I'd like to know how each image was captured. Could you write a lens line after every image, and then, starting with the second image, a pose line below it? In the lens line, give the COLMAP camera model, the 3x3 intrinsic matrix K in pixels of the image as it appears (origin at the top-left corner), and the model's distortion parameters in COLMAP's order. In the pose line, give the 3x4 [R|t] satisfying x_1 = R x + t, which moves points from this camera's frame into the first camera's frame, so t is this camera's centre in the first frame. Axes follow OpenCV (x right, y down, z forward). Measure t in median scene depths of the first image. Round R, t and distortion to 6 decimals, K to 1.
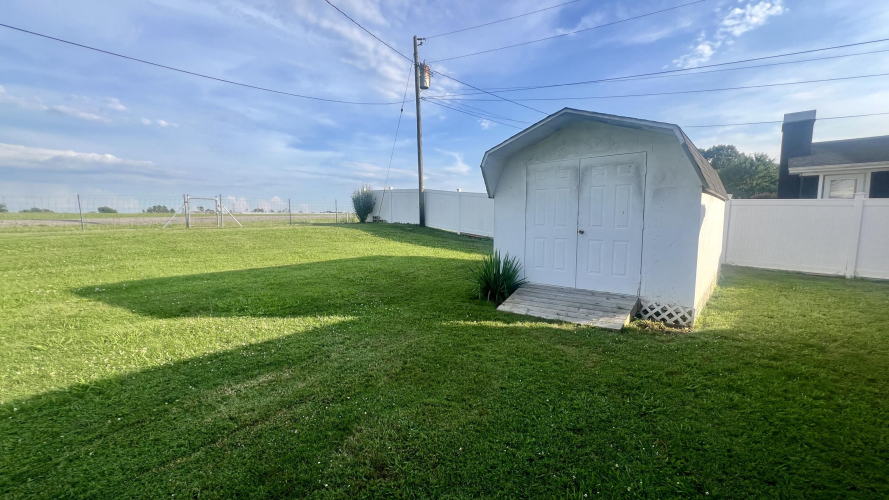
lens RADIAL K [[360.9, 0, 444.3], [0, 360.9, 252.1], [0, 0, 1]] dist [0.002209, 0.000149]
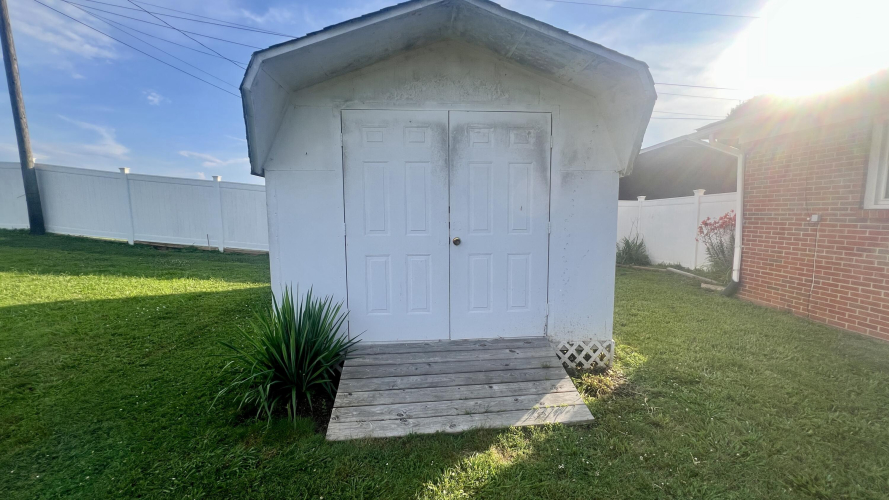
lens RADIAL K [[360.9, 0, 447.9], [0, 360.9, 252.3], [0, 0, 1]] dist [0.002209, 0.000149]
pose [[0.708024, -0.077672, 0.701904, -0.031285], [0.071991, 0.996694, 0.037675, -0.060566], [-0.702510, 0.023856, 0.711274, 0.594205]]
